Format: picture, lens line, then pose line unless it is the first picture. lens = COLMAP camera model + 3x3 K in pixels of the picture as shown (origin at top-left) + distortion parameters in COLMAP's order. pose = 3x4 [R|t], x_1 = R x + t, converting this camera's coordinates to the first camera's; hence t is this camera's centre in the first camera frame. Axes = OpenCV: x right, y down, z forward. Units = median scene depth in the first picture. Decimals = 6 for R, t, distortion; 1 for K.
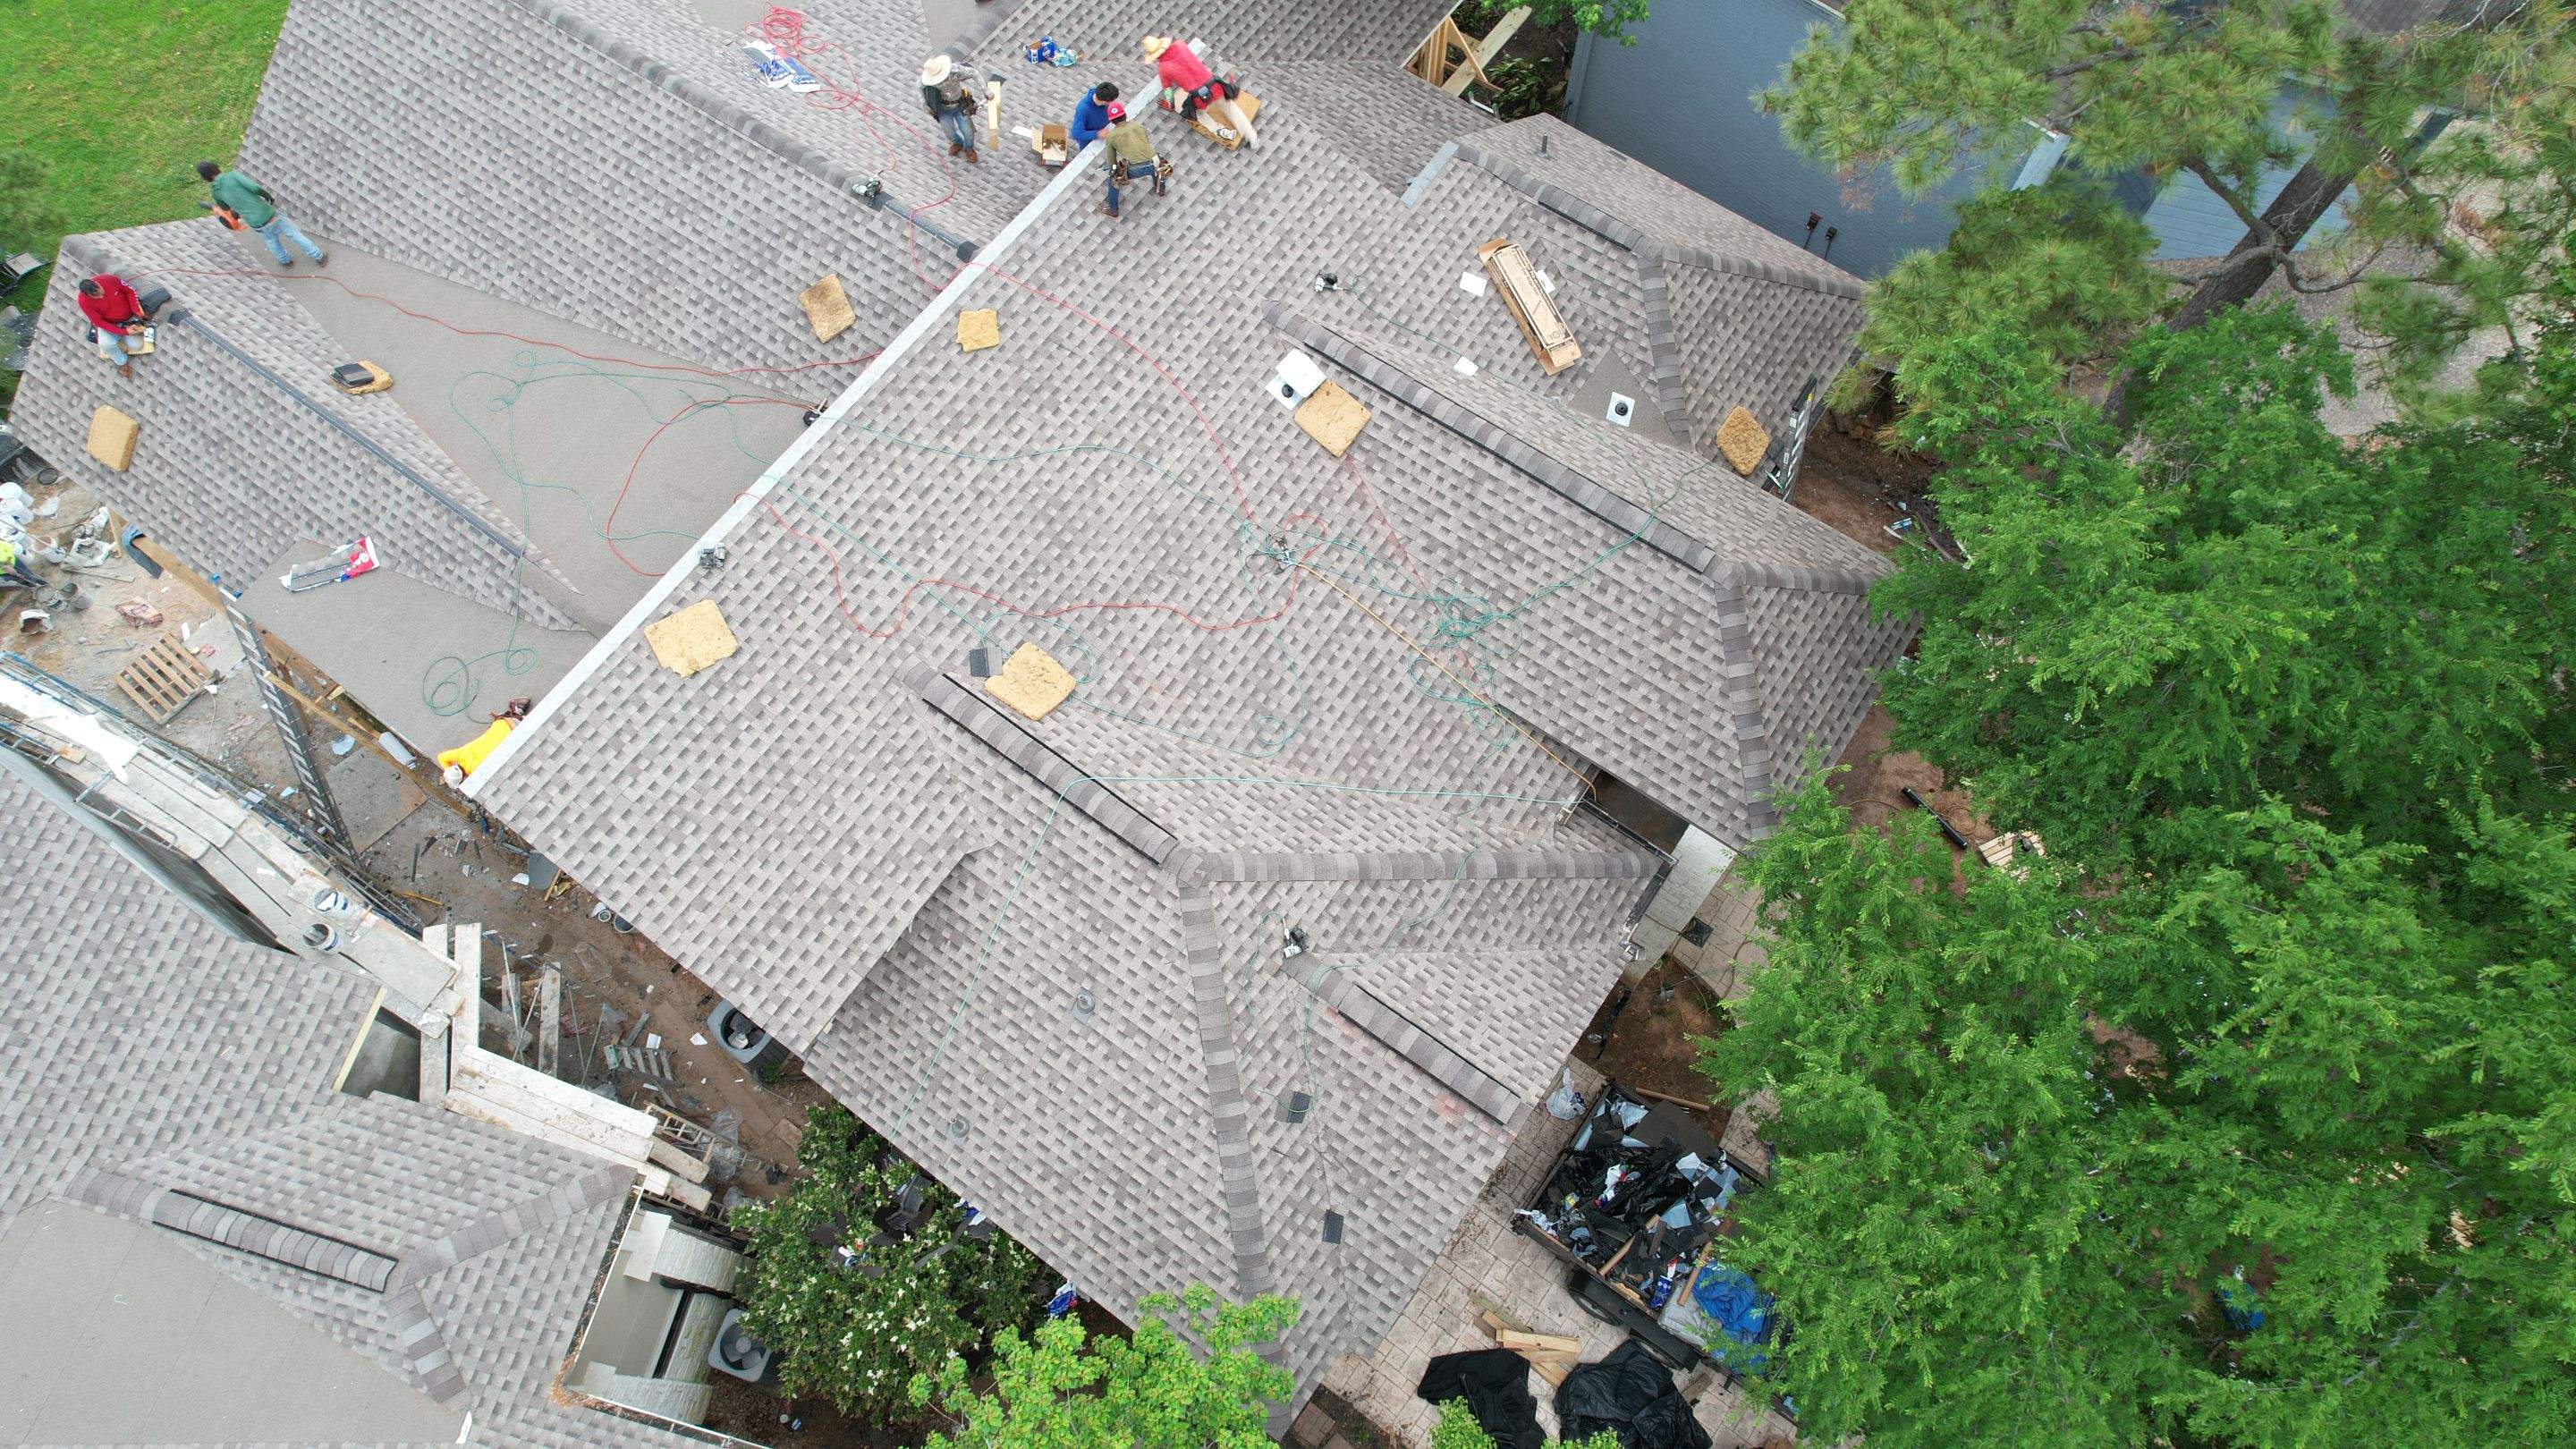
lens RADIAL K [[1643.0, 0, 1287.7], [0, 1643.0, 711.0], [0, 0, 1]] dist [-0.075233, 0.065345]
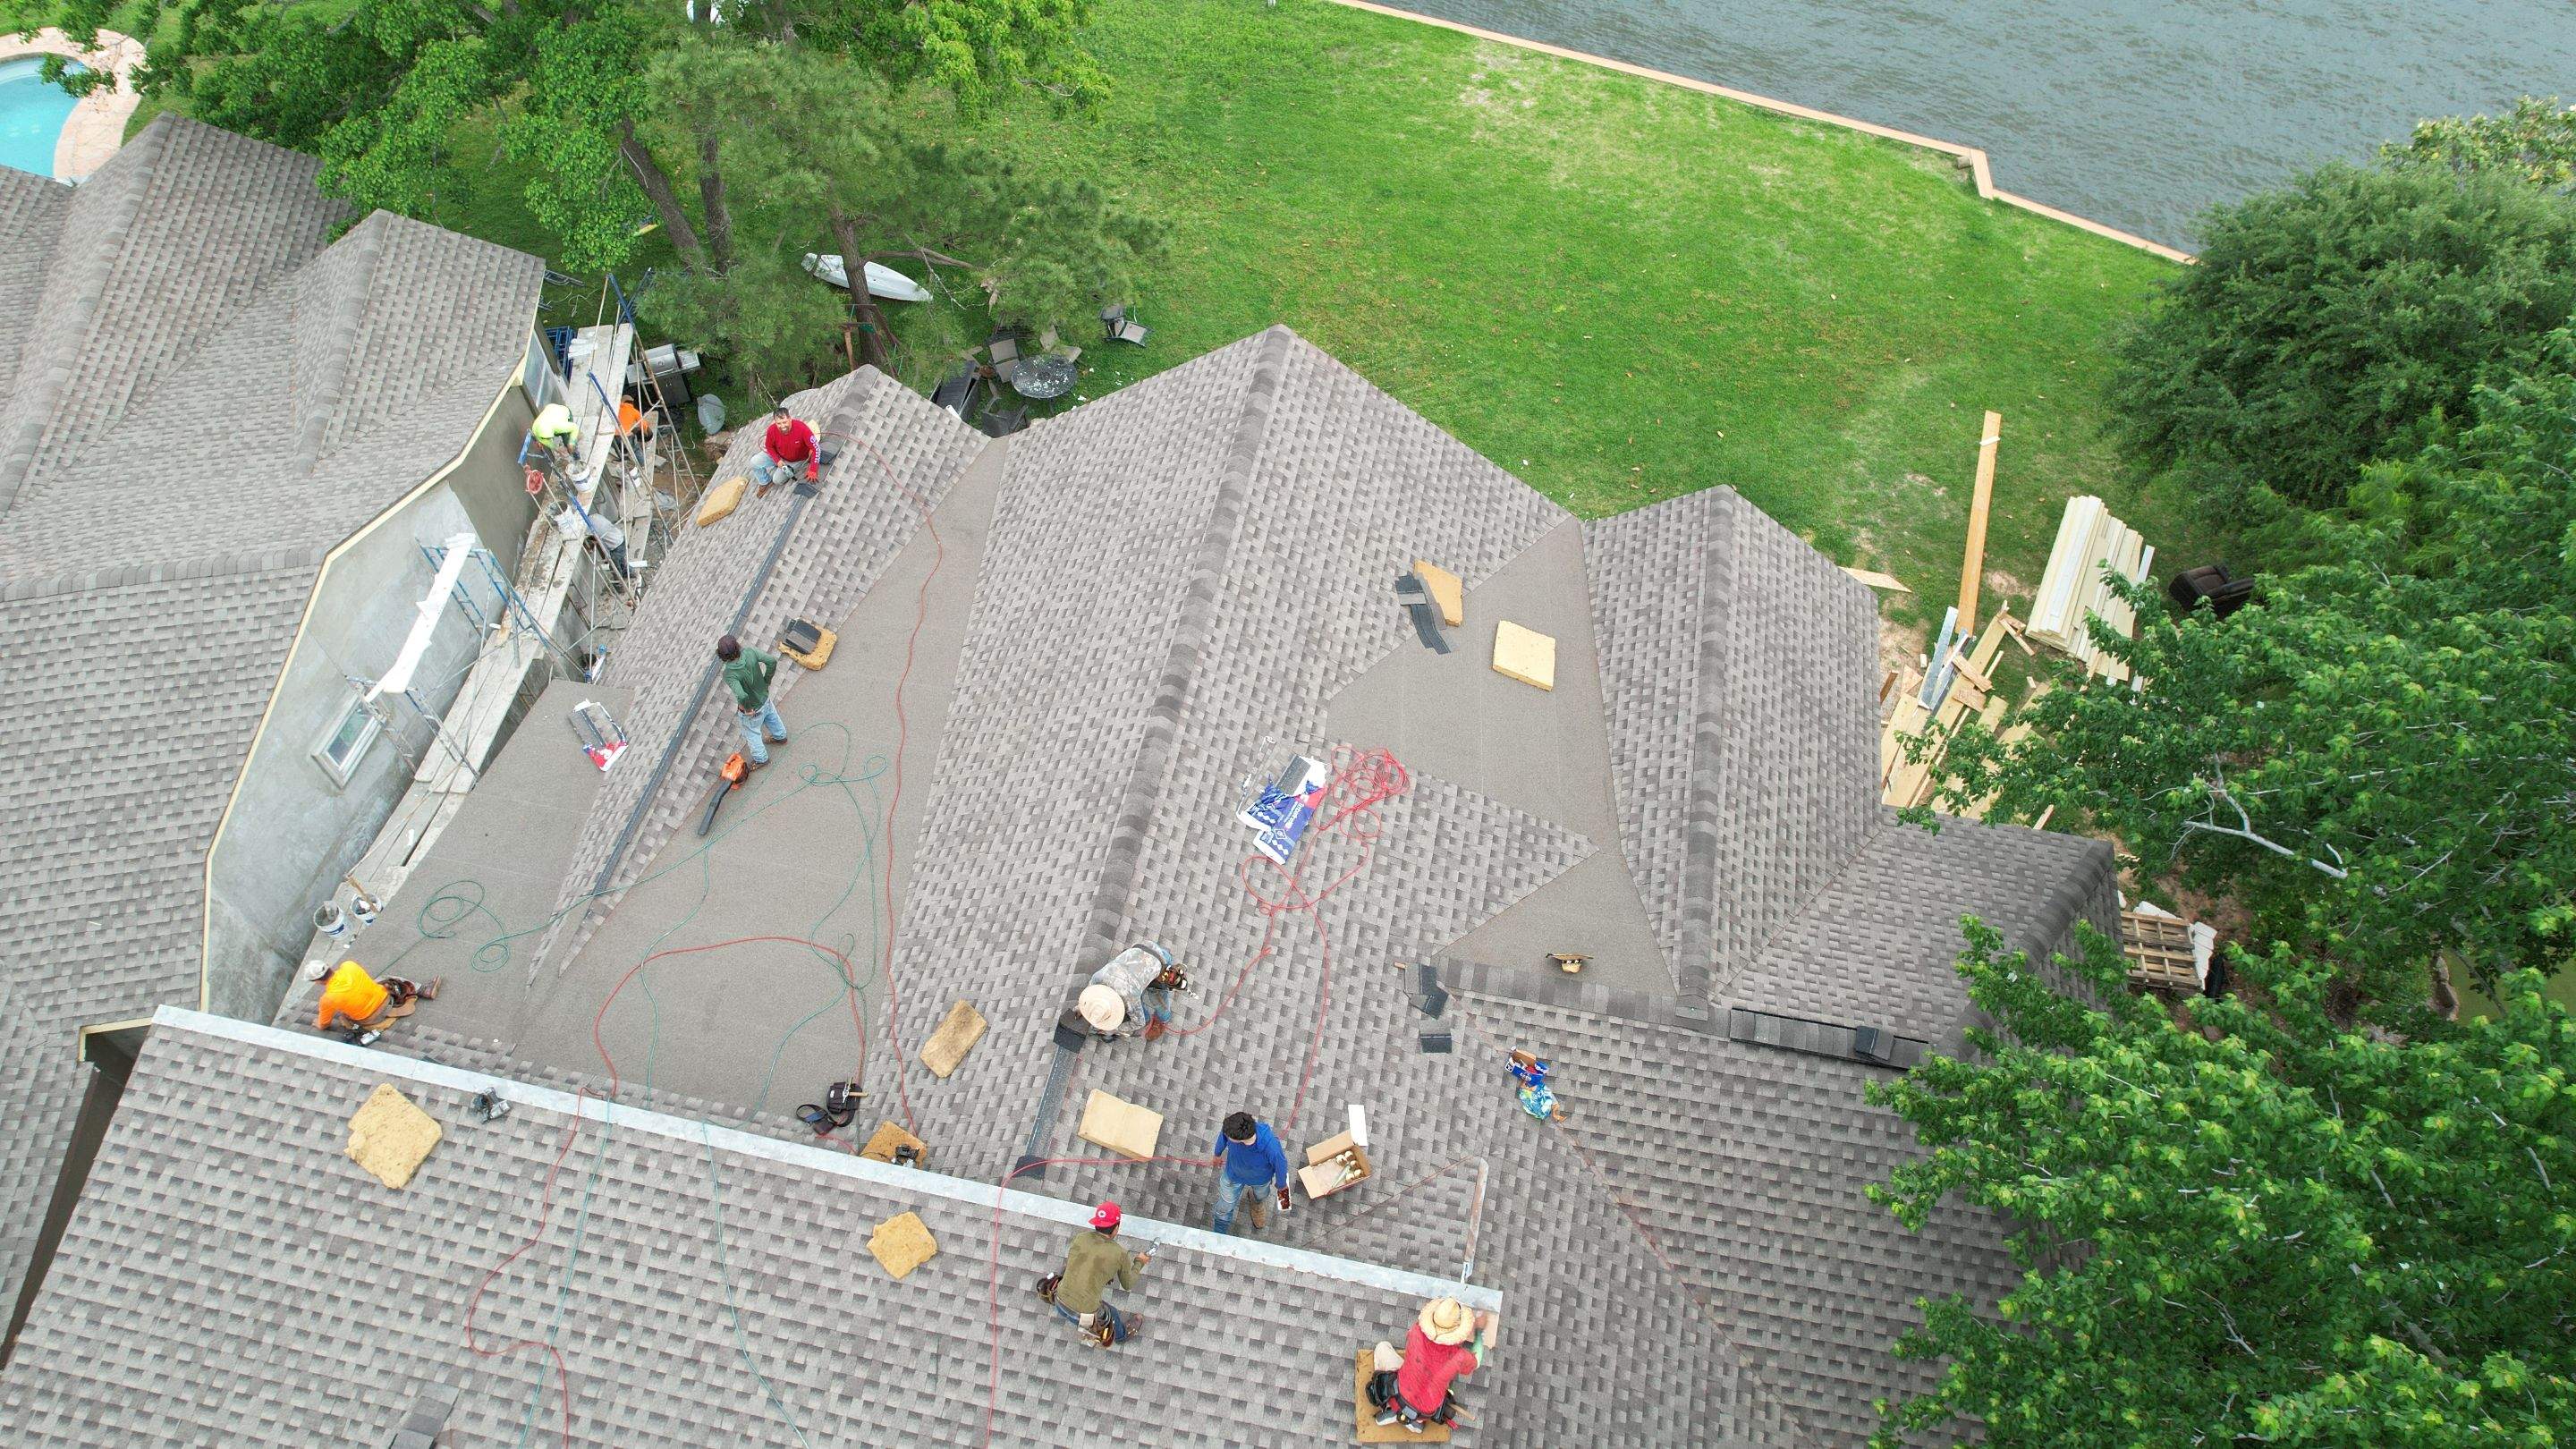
lens RADIAL K [[1643.0, 0, 1285.1], [0, 1643.0, 717.9], [0, 0, 1]] dist [-0.075233, 0.065345]
pose [[0.400845, 0.738000, -0.542843, 0.102633], [-0.836620, 0.536340, 0.111384, -0.593279], [0.373350, 0.409506, 0.832415, 0.365507]]
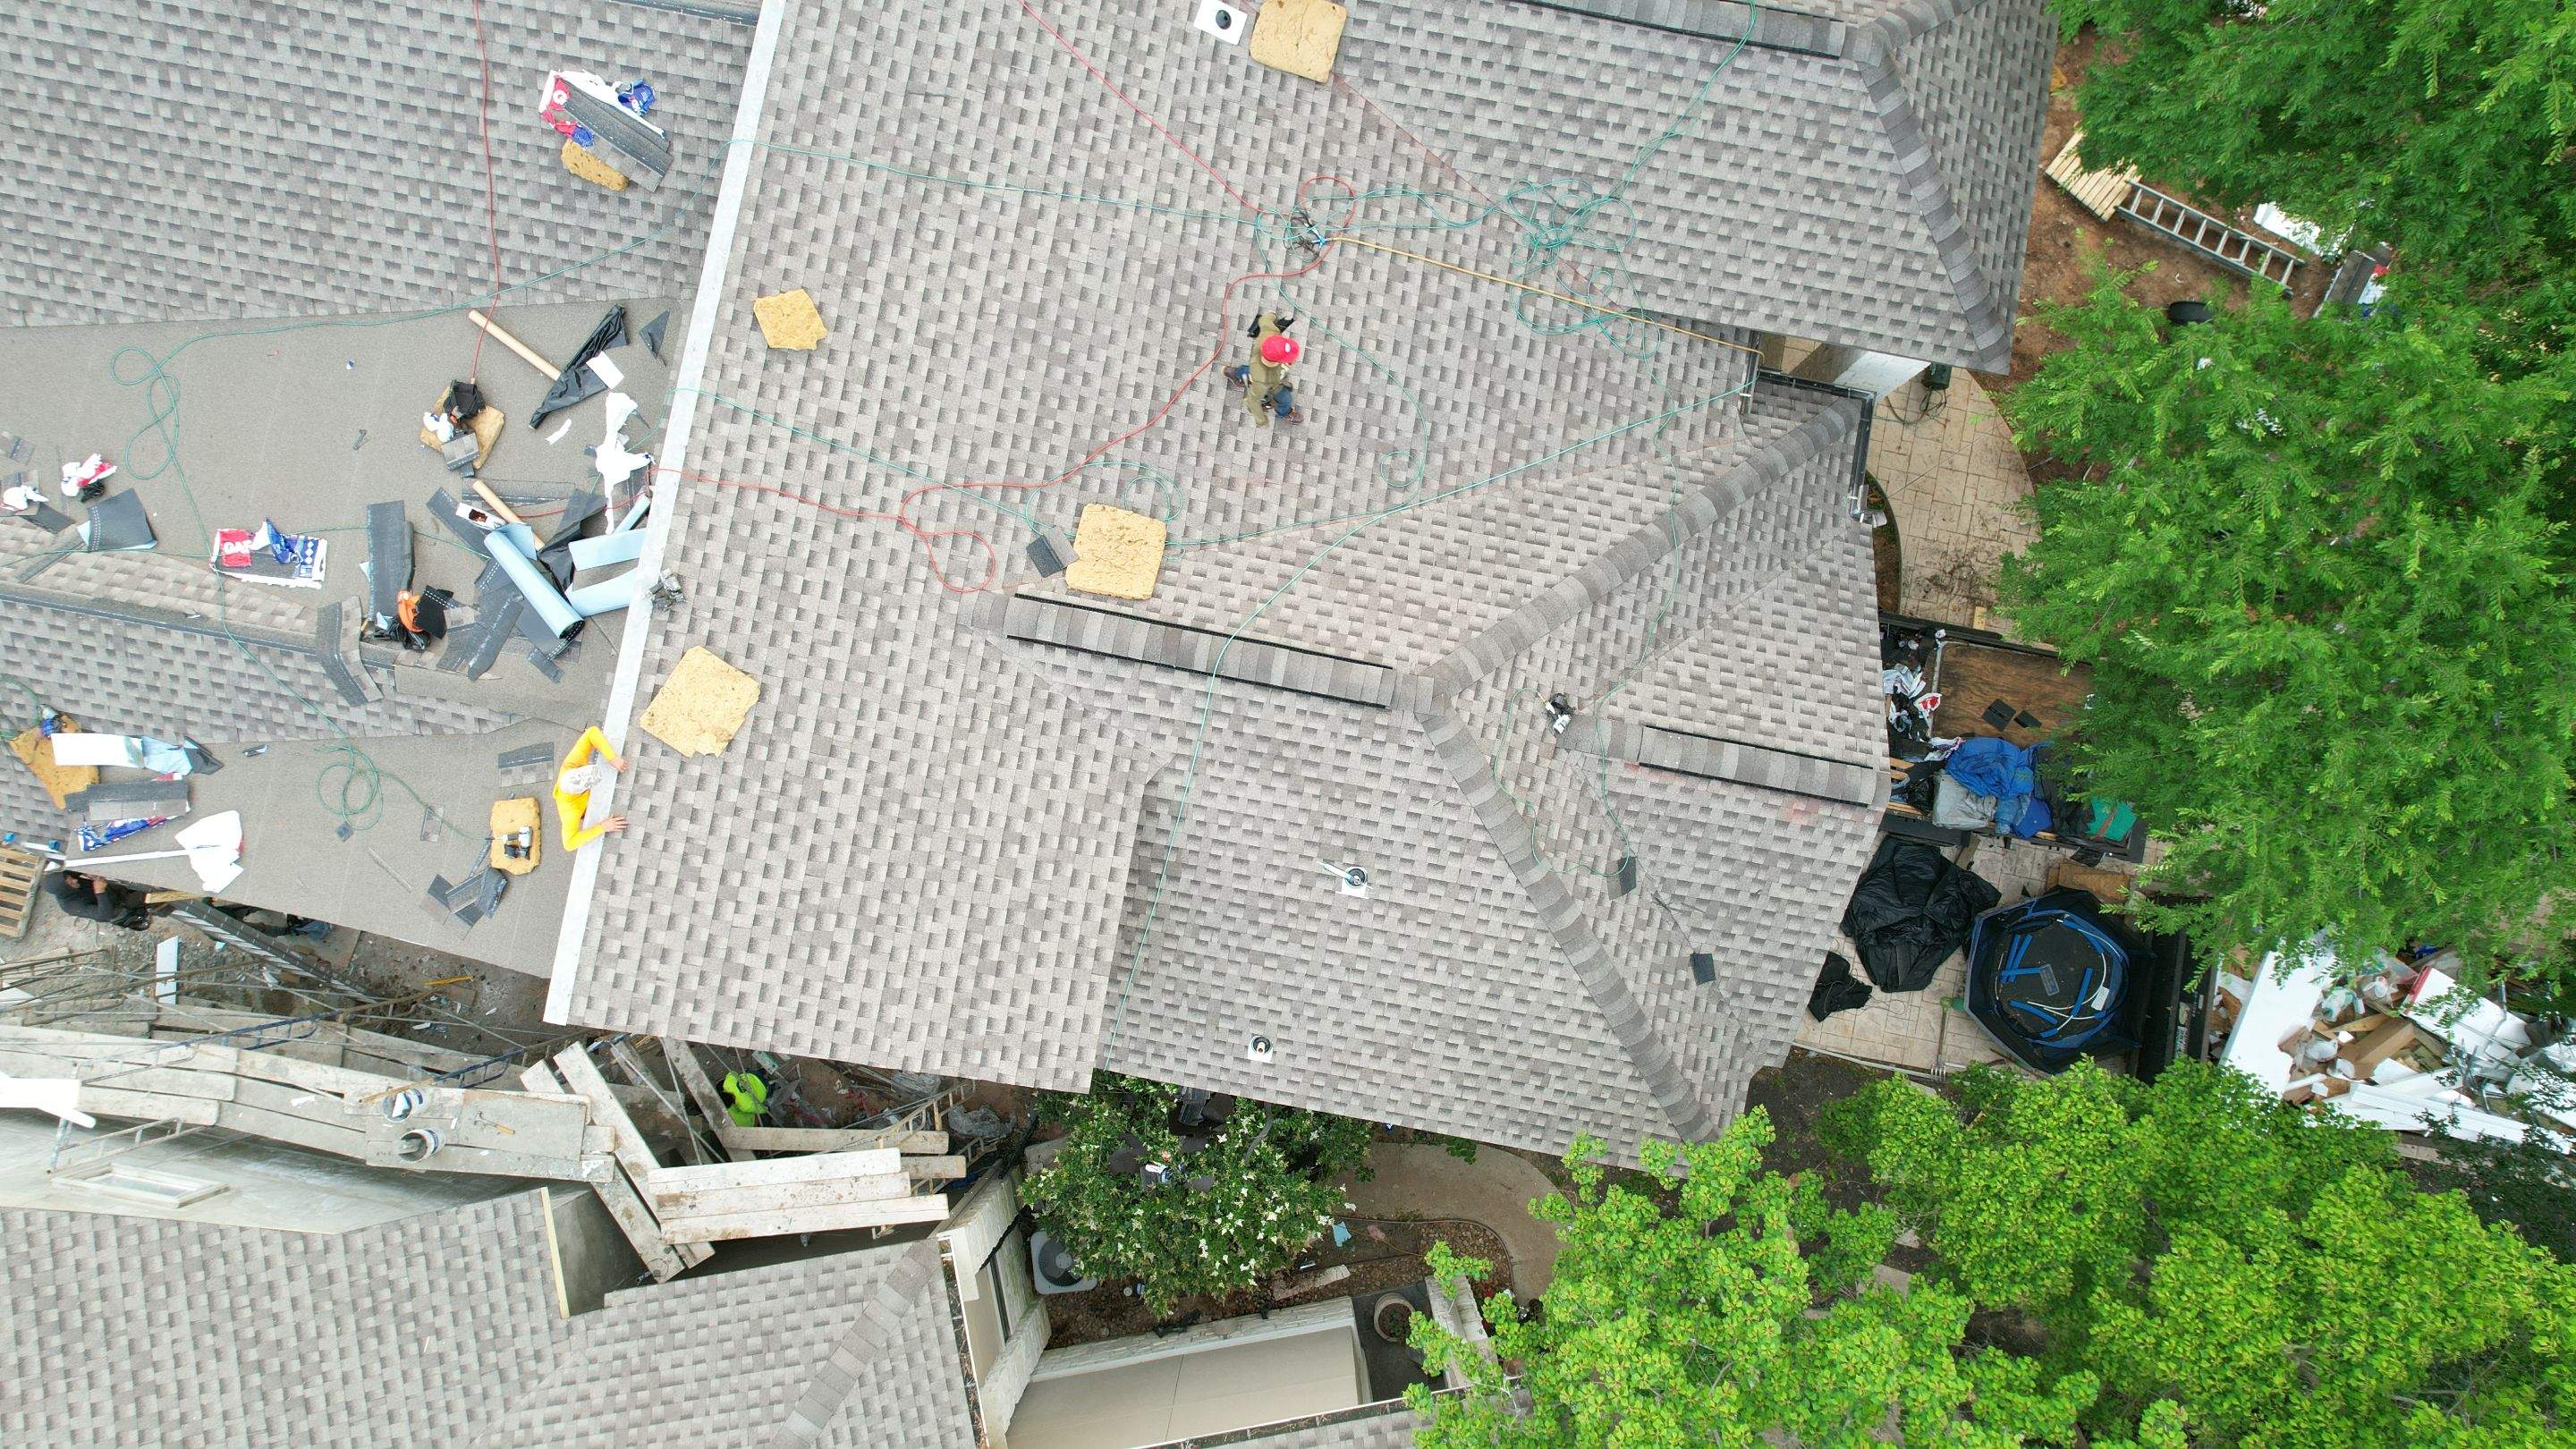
lens RADIAL K [[1643.0, 0, 1284.9], [0, 1643.0, 711.0], [0, 0, 1]] dist [-0.075233, 0.065345]
pose [[0.906661, -0.421046, 0.026199, -0.132611], [0.386199, 0.853405, 0.350071, -0.186989], [-0.169754, -0.307278, 0.936357, 0.232324]]
